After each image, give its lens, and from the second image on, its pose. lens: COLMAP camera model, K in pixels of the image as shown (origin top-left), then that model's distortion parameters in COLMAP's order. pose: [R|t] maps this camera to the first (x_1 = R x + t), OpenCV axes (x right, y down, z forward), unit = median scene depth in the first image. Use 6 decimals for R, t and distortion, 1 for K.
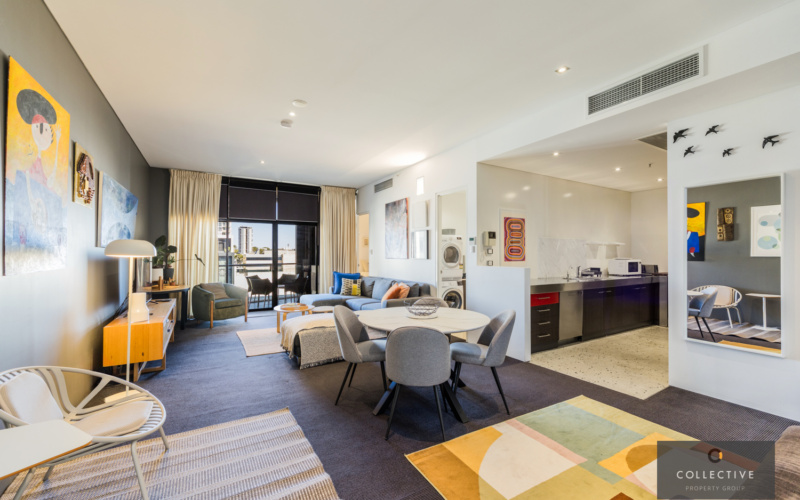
lens RADIAL K [[324.2, 0, 400.5], [0, 324.2, 252.1], [0, 0, 1]] dist [-0.000104, 0.000024]
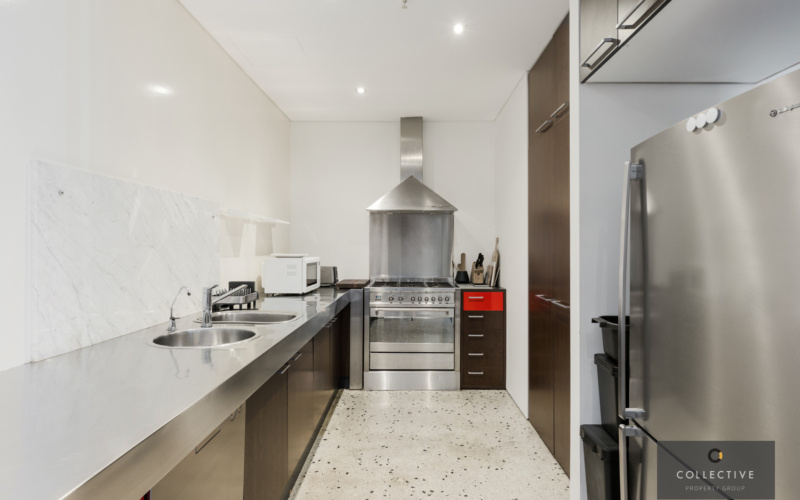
lens RADIAL K [[422.2, 0, 400.0], [0, 422.2, 250.0], [0, 0, 1]] dist [-0.003785, -0.000136]
pose [[0.528152, -0.006526, 0.849125, 0.301374], [-0.004216, 0.999938, 0.010307, 0.006989], [-0.849140, -0.009024, 0.528091, 0.620986]]
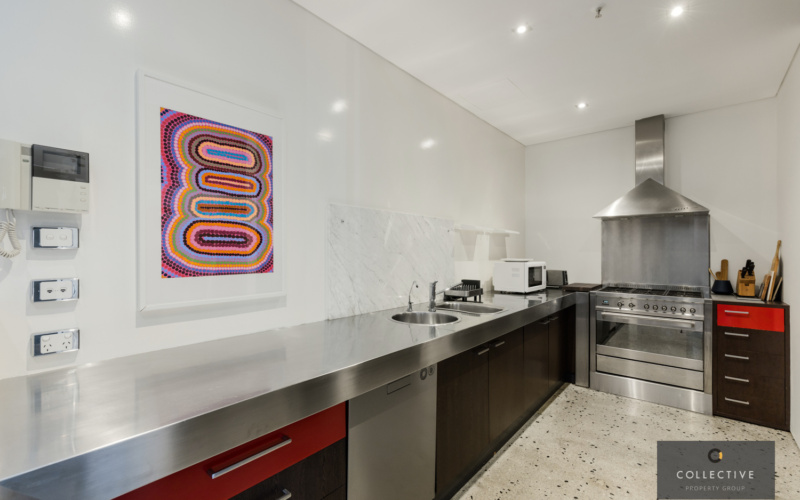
lens RADIAL K [[348.2, 0, 399.0], [0, 348.2, 255.3], [0, 0, 1]] dist [0.002337, 0.000396]
pose [[0.945808, -0.004355, 0.324698, 0.349484], [0.000322, 0.999922, 0.012473, 0.005897], [-0.324727, -0.011692, 0.945736, 0.575002]]
